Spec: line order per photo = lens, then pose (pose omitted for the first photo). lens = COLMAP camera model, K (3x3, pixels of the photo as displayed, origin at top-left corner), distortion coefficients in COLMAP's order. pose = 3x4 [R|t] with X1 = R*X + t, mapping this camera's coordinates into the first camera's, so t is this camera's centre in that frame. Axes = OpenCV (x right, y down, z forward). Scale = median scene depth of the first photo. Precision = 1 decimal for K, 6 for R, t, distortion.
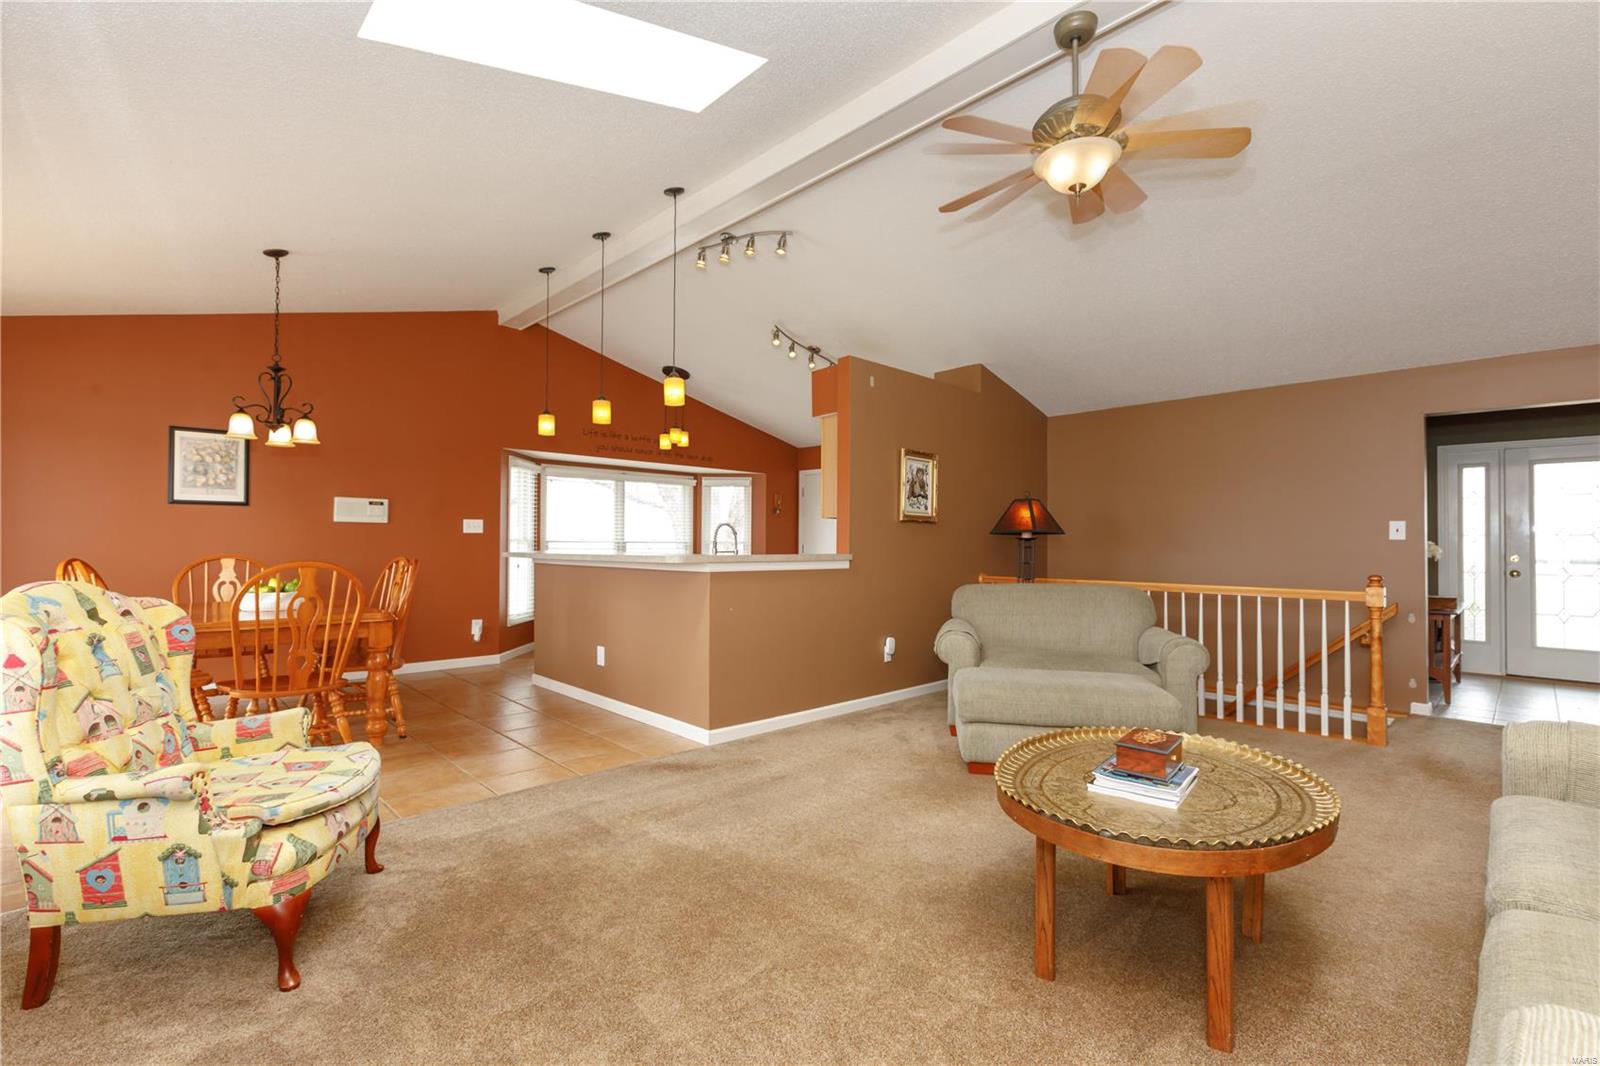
lens RADIAL K [[730.2, 0, 795.4], [0, 730.2, 526.0], [0, 0, 1]] dist [0.005677, -0.000910]
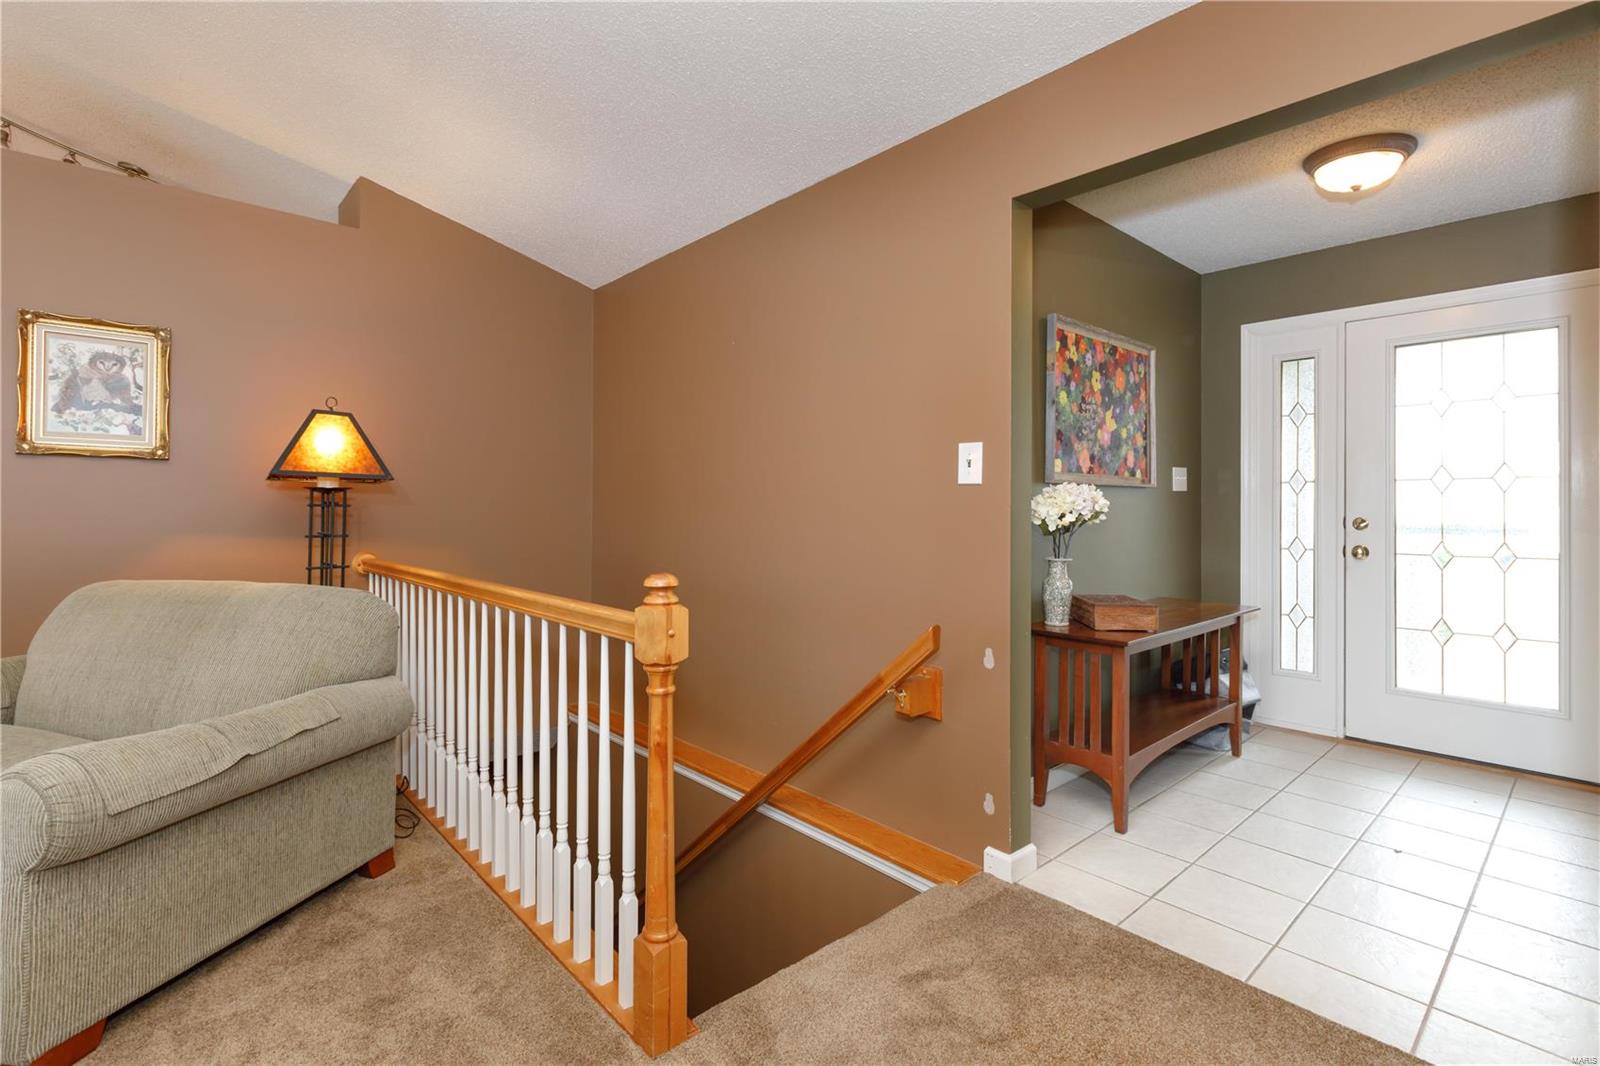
lens RADIAL K [[730.2, 0, 783.9], [0, 730.2, 504.4], [0, 0, 1]] dist [0.005677, -0.000910]
pose [[0.998424, -0.003578, -0.055999, 0.679214], [0.004431, 0.999876, 0.015120, 0.022465], [0.055938, -0.015344, 0.998316, 0.504383]]
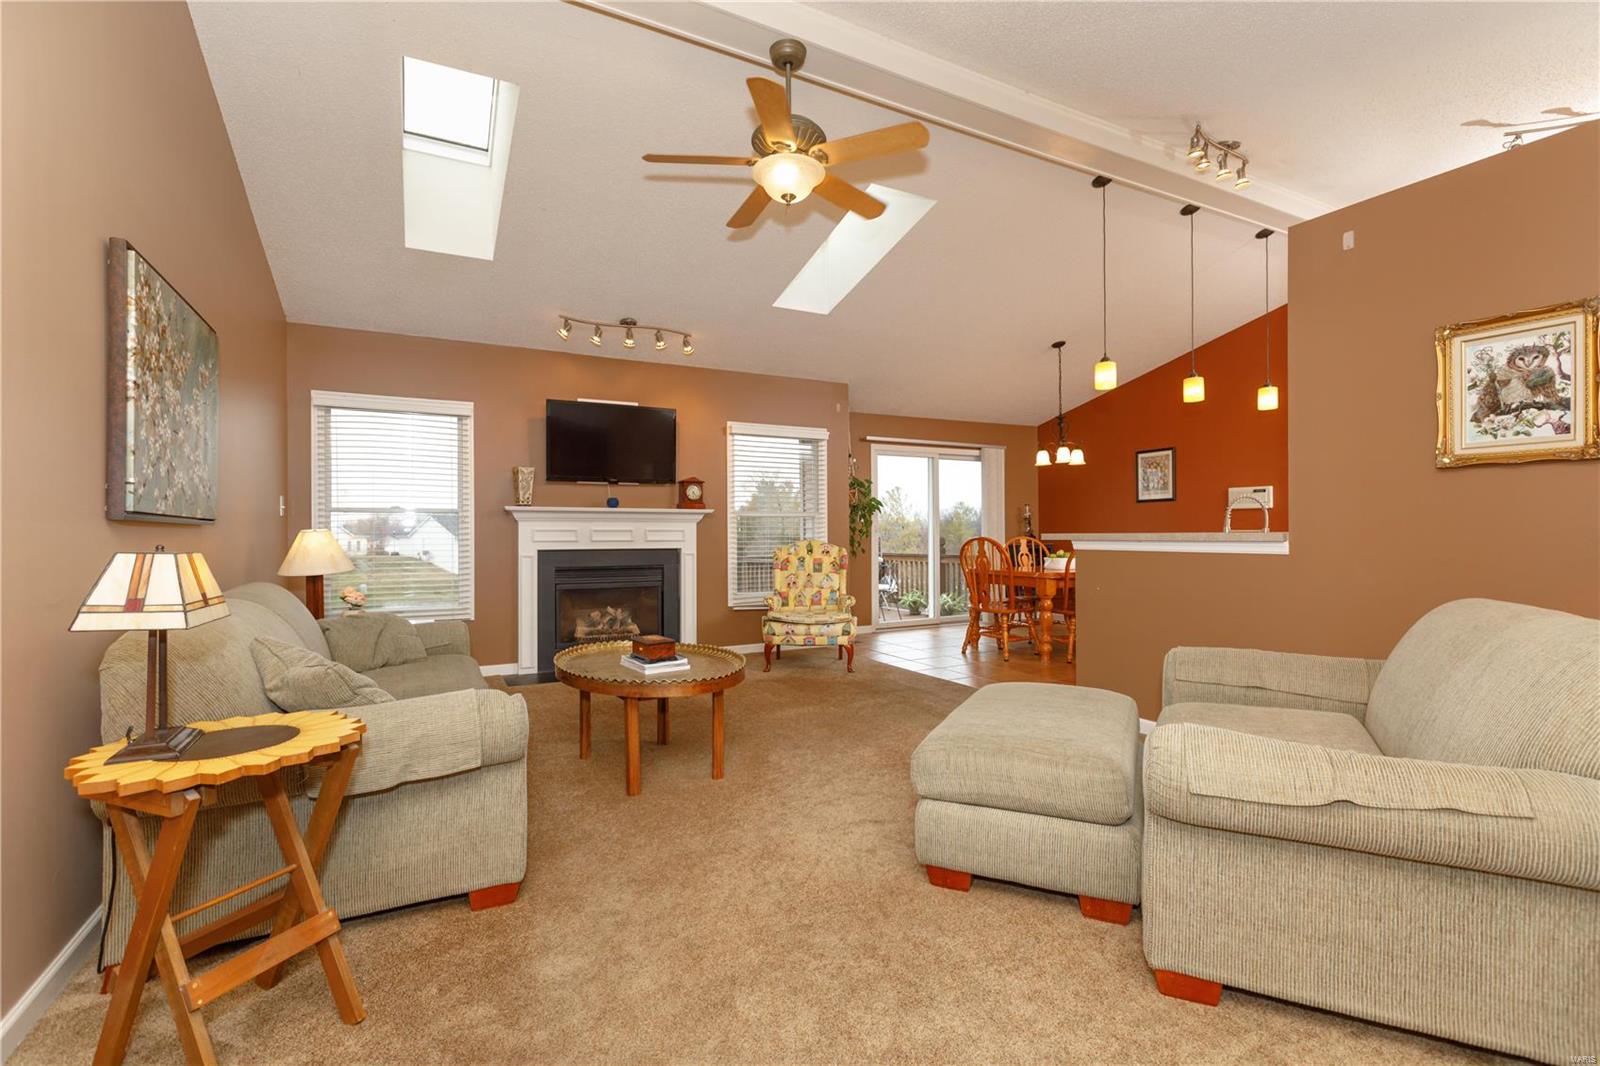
lens RADIAL K [[730.2, 0, 796.2], [0, 730.2, 532.8], [0, 0, 1]] dist [0.005677, -0.000910]
pose [[-0.264867, -0.007469, -0.964256, 0.740626], [0.024587, 0.999593, -0.014497, 0.033942], [0.963971, -0.027547, -0.264576, 0.672263]]
